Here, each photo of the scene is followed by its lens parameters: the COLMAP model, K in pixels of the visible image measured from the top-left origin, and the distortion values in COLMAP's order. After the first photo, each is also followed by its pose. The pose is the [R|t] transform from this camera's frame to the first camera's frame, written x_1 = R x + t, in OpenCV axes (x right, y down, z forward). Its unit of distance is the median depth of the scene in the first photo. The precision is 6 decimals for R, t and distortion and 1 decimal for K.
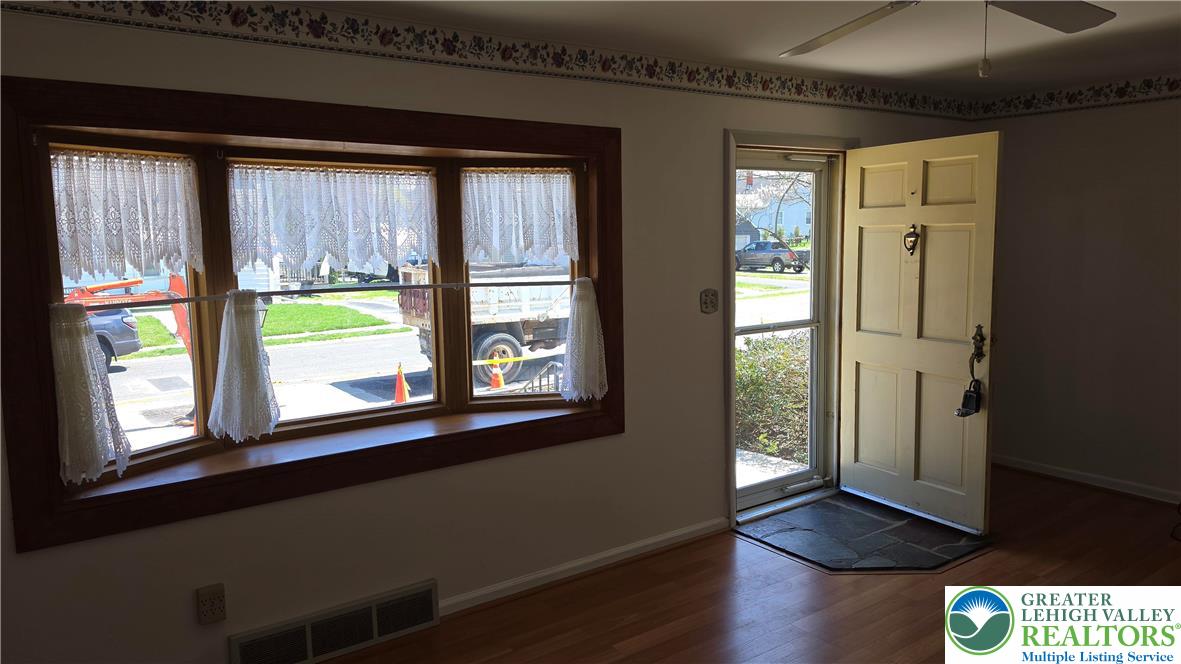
lens RADIAL K [[769.3, 0, 590.5], [0, 769.3, 332.0], [0, 0, 1]] dist [0.064286, 0.000433]
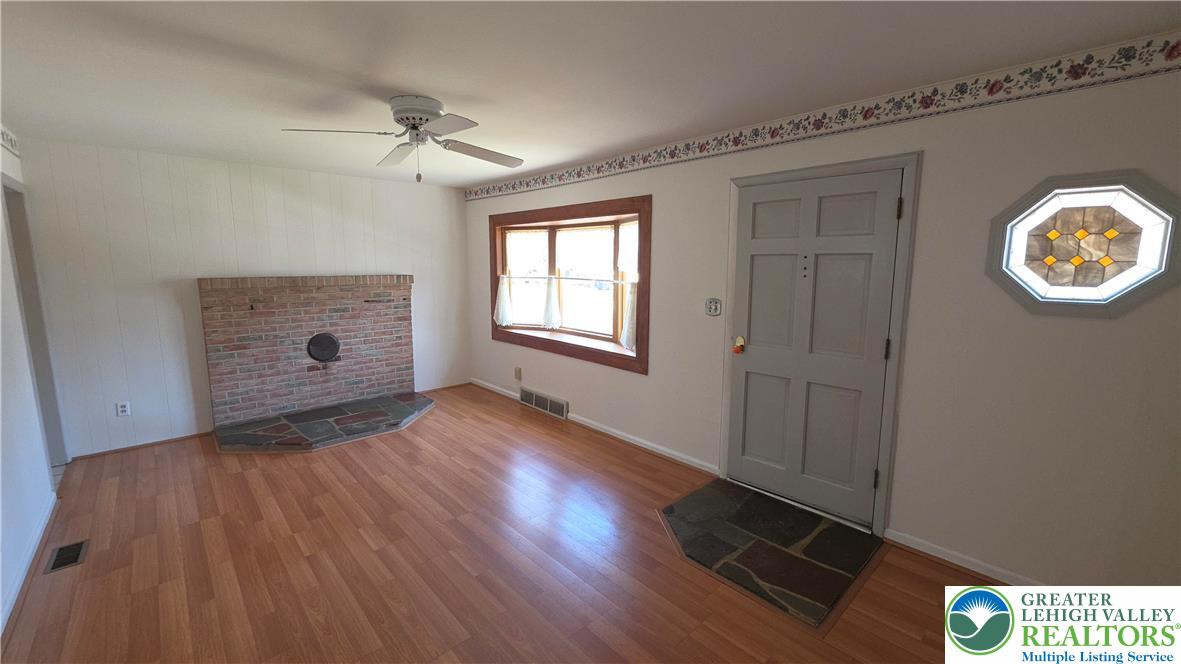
lens RADIAL K [[472.8, 0, 586.4], [0, 472.8, 326.3], [0, 0, 1]] dist [-0.001682, 0.000496]
pose [[0.148434, 0.164341, -0.975171, 1.043599], [-0.114784, 0.982293, 0.148070, -0.116202], [0.982238, 0.089956, 0.164670, 0.703045]]
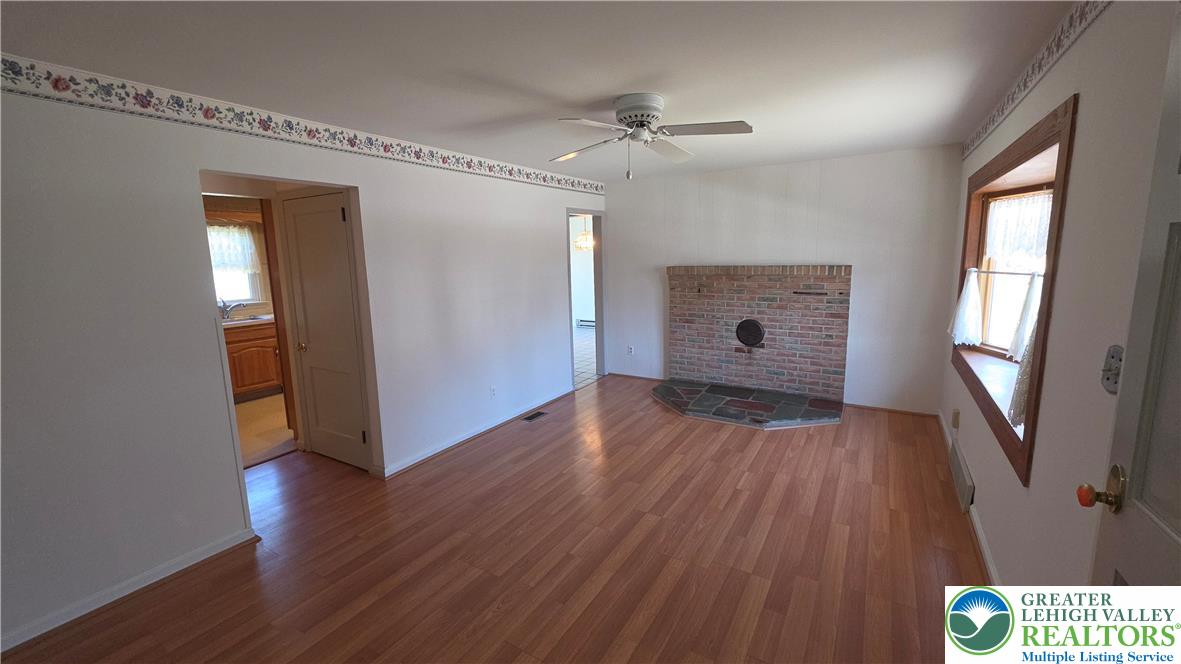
lens RADIAL K [[472.8, 0, 586.4], [0, 472.8, 326.3], [0, 0, 1]] dist [-0.001682, 0.000496]
pose [[-0.912030, 0.111250, -0.394747, 0.665286], [0.004272, 0.965031, 0.262102, -0.166143], [0.410102, 0.237358, -0.880612, 1.223163]]
